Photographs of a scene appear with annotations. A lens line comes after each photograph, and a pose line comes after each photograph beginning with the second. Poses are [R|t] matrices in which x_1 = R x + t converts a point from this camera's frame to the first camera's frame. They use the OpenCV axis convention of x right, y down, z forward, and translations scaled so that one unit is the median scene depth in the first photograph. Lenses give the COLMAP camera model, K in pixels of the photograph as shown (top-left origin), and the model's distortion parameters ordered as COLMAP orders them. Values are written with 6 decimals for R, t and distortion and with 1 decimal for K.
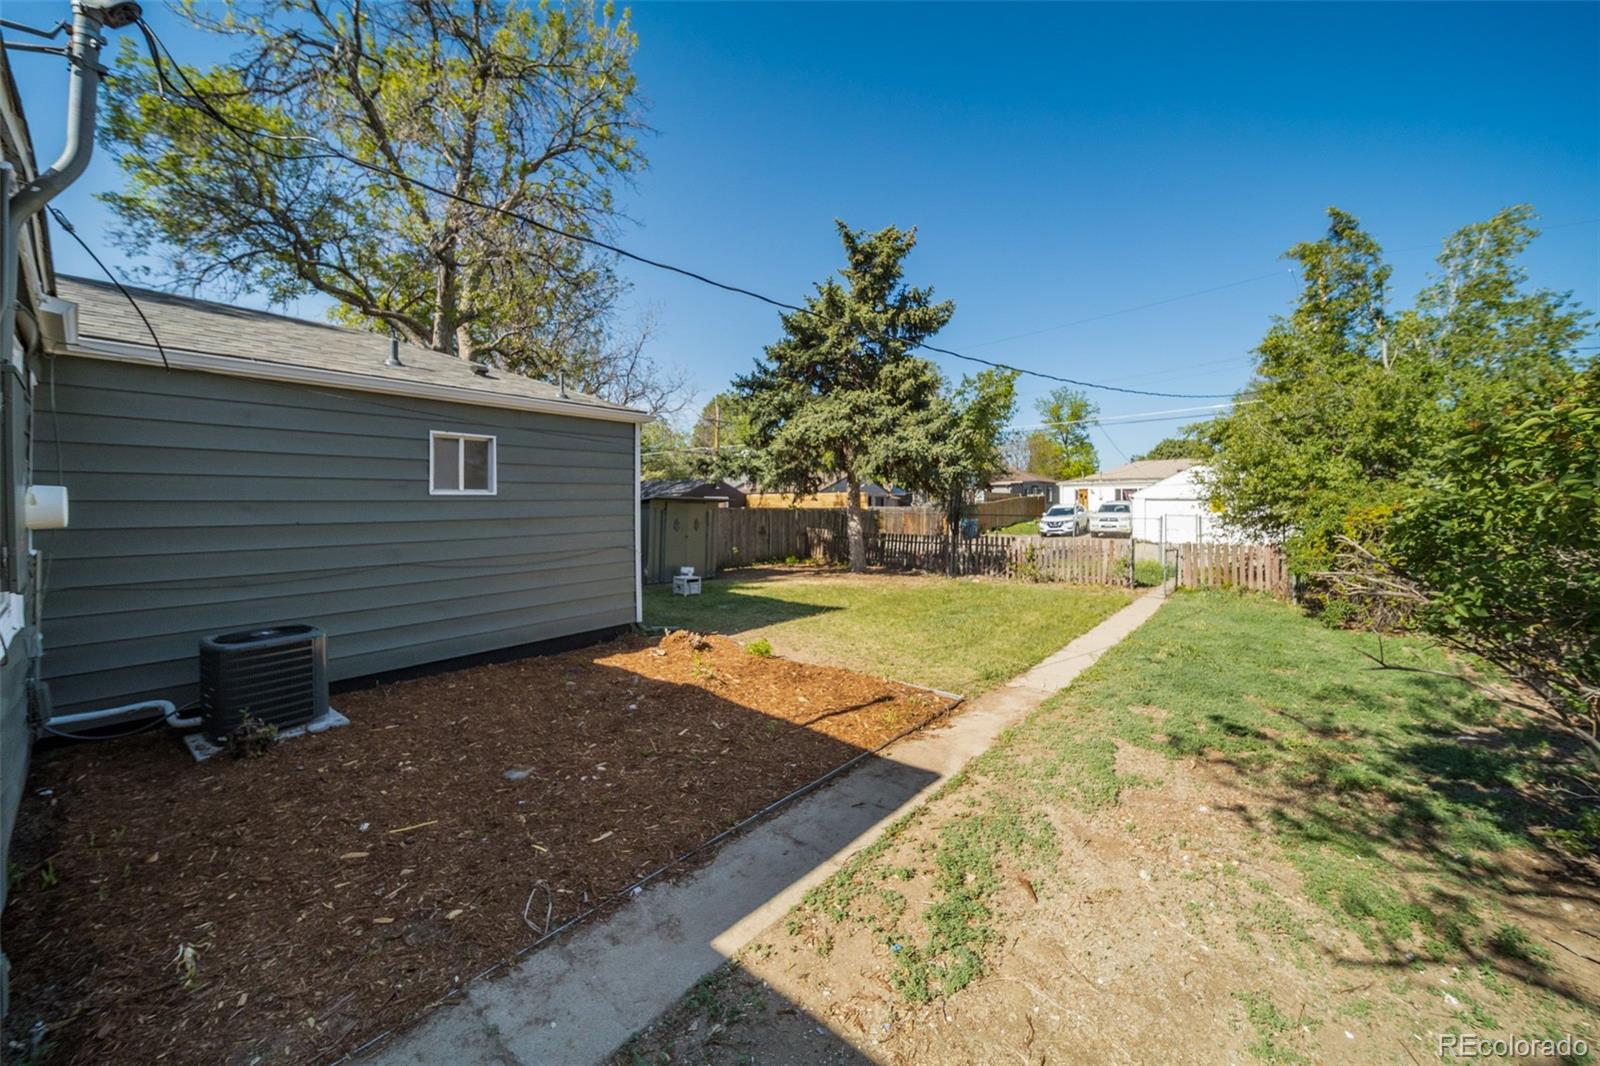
lens RADIAL K [[575.3, 0, 794.1], [0, 575.3, 504.9], [0, 0, 1]] dist [-0.001089, -0.000283]
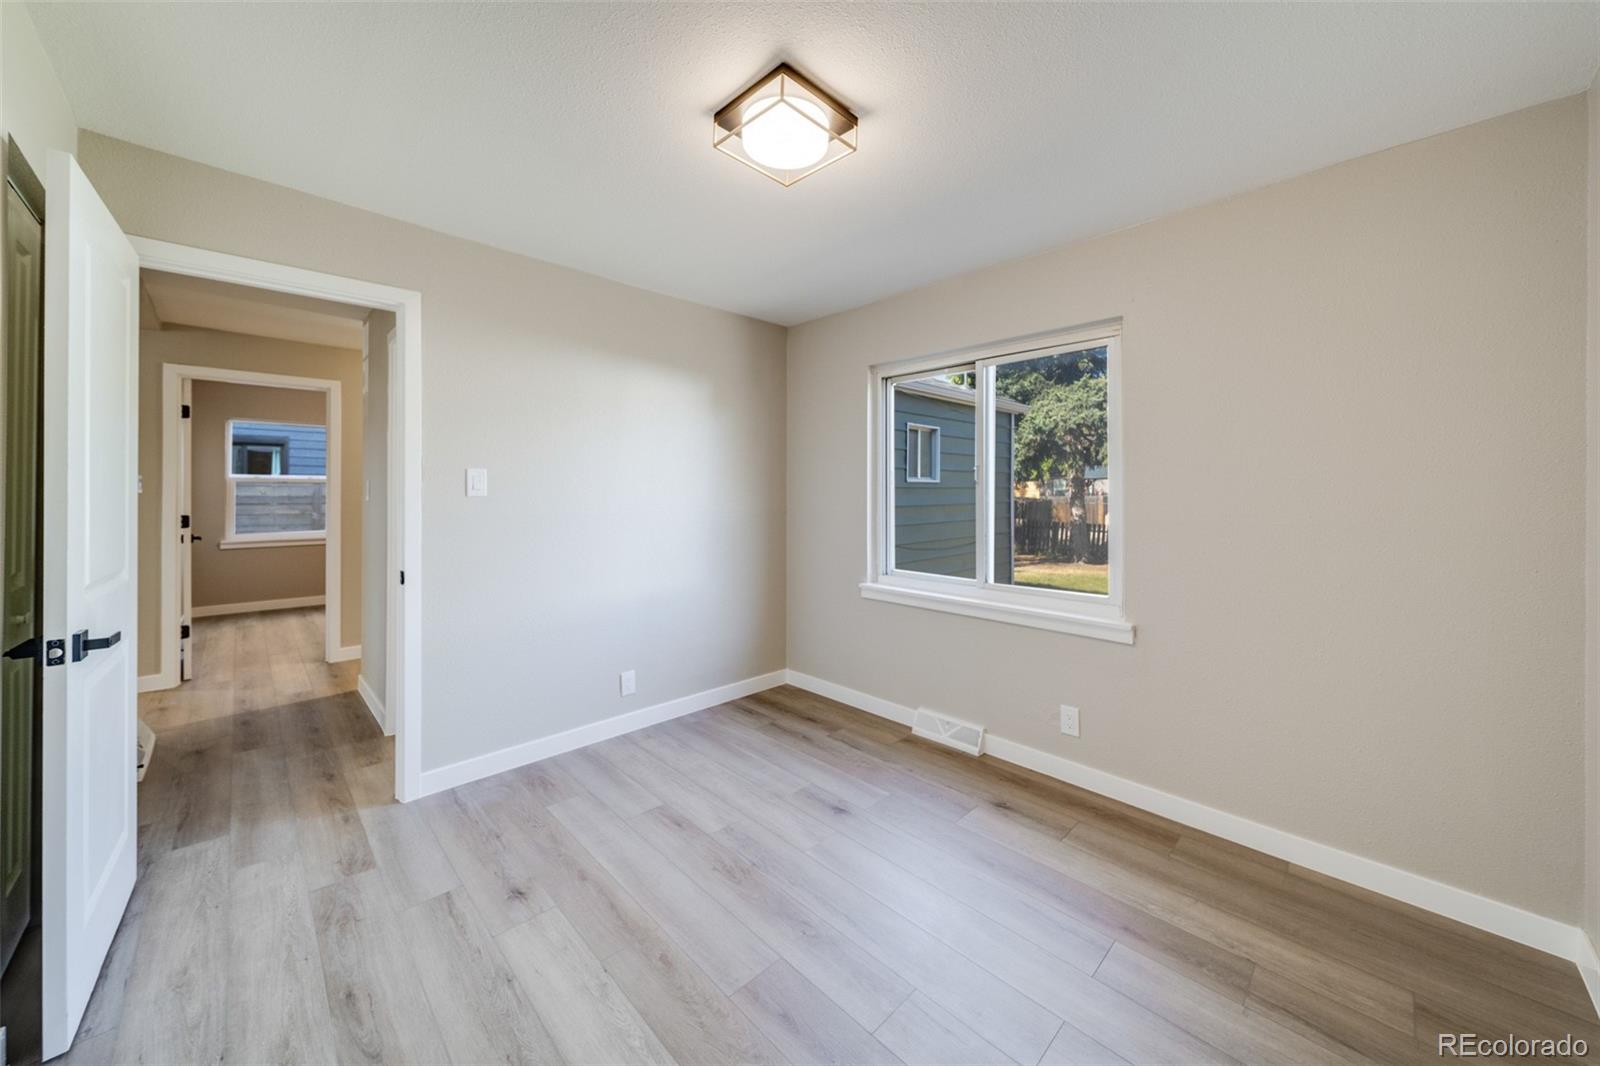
lens RADIAL K [[575.3, 0, 794.1], [0, 575.3, 504.9], [0, 0, 1]] dist [-0.001089, -0.000283]
pose [[0.992982, 0.007524, -0.118025, -0.660299], [-0.005323, 0.999806, 0.018958, 0.005046], [0.118144, -0.018197, 0.992830, -0.086659]]
